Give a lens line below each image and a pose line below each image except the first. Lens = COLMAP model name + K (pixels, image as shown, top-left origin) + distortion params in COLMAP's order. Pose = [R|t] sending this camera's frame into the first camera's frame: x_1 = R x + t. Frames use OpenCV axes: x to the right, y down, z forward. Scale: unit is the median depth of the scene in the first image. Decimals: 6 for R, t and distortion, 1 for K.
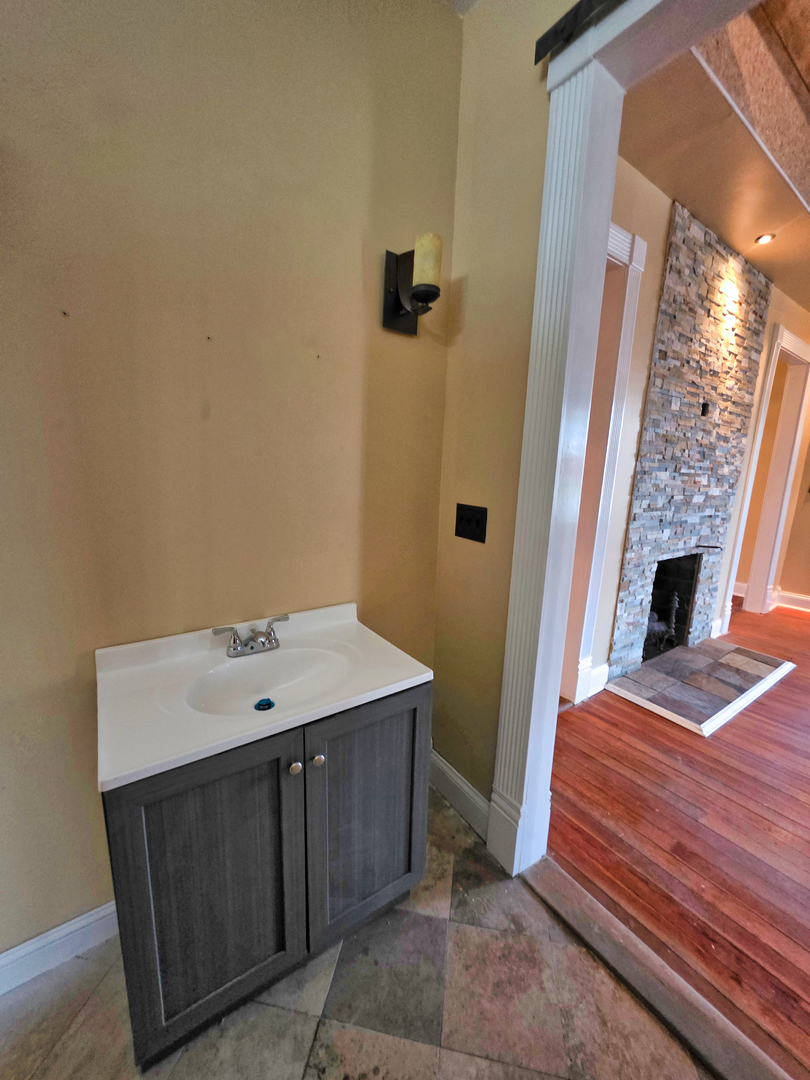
lens RADIAL K [[433.1, 0, 407.3], [0, 433.1, 544.7], [0, 0, 1]] dist [-0.000143, 0.000245]
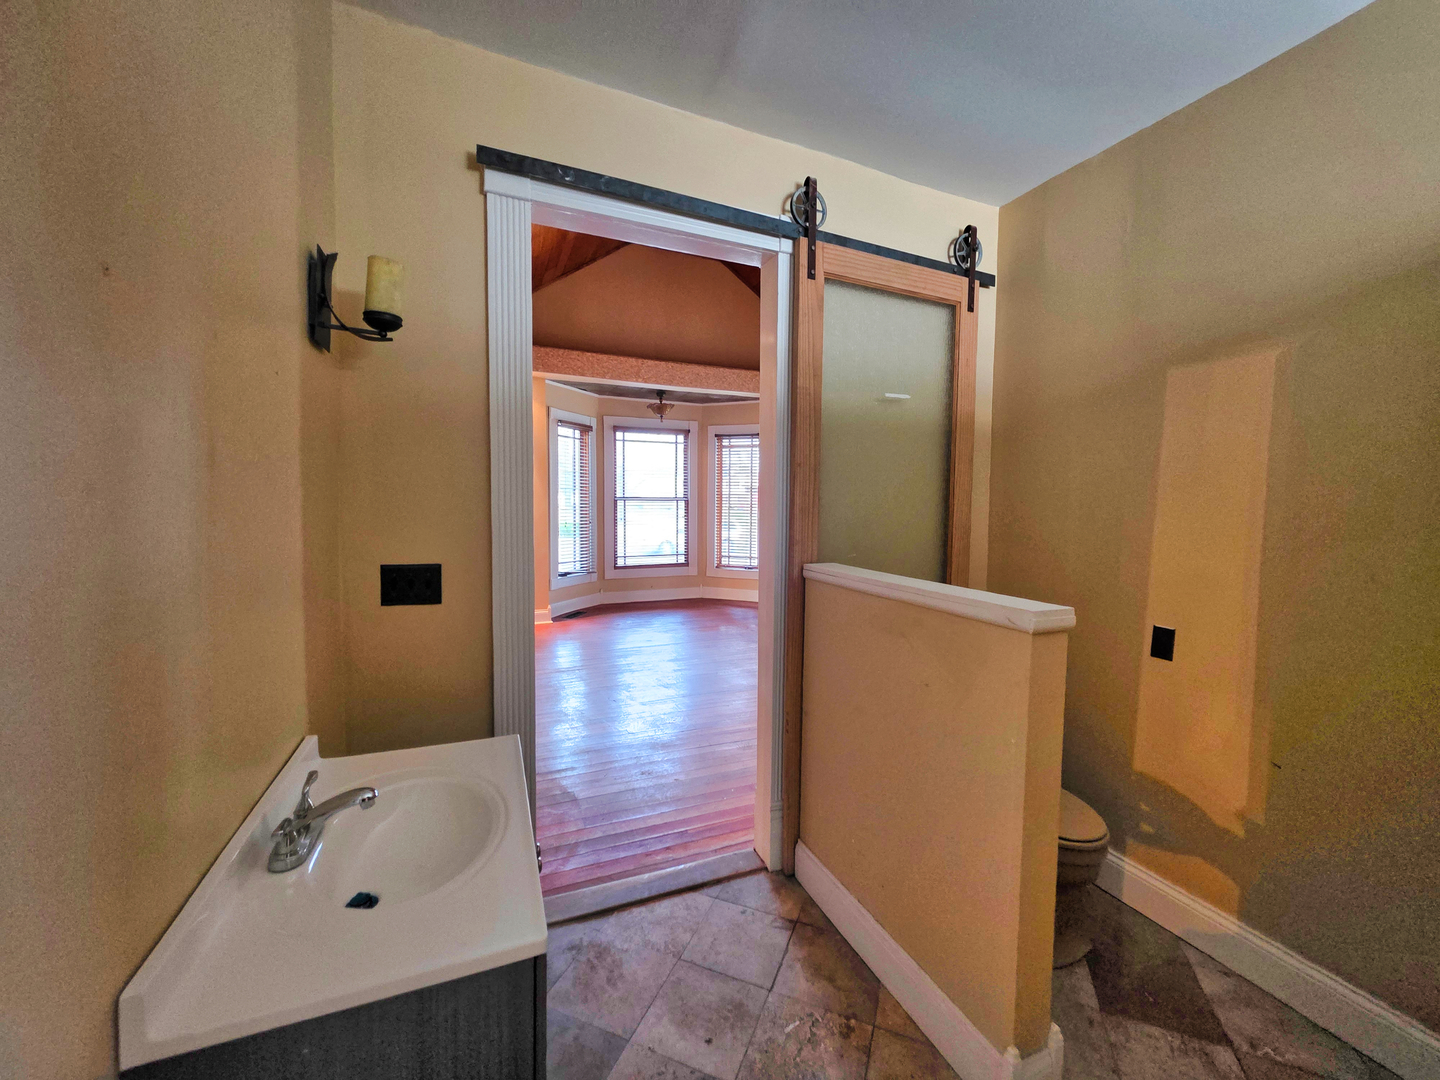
lens RADIAL K [[577.5, 0, 724.4], [0, 577.5, 536.9], [0, 0, 1]] dist [-0.000143, 0.000245]
pose [[0.211416, -0.092319, 0.973026, -0.992687], [0.178461, 0.982440, 0.054437, -0.116998], [-0.960966, 0.162139, 0.224179, 0.189890]]
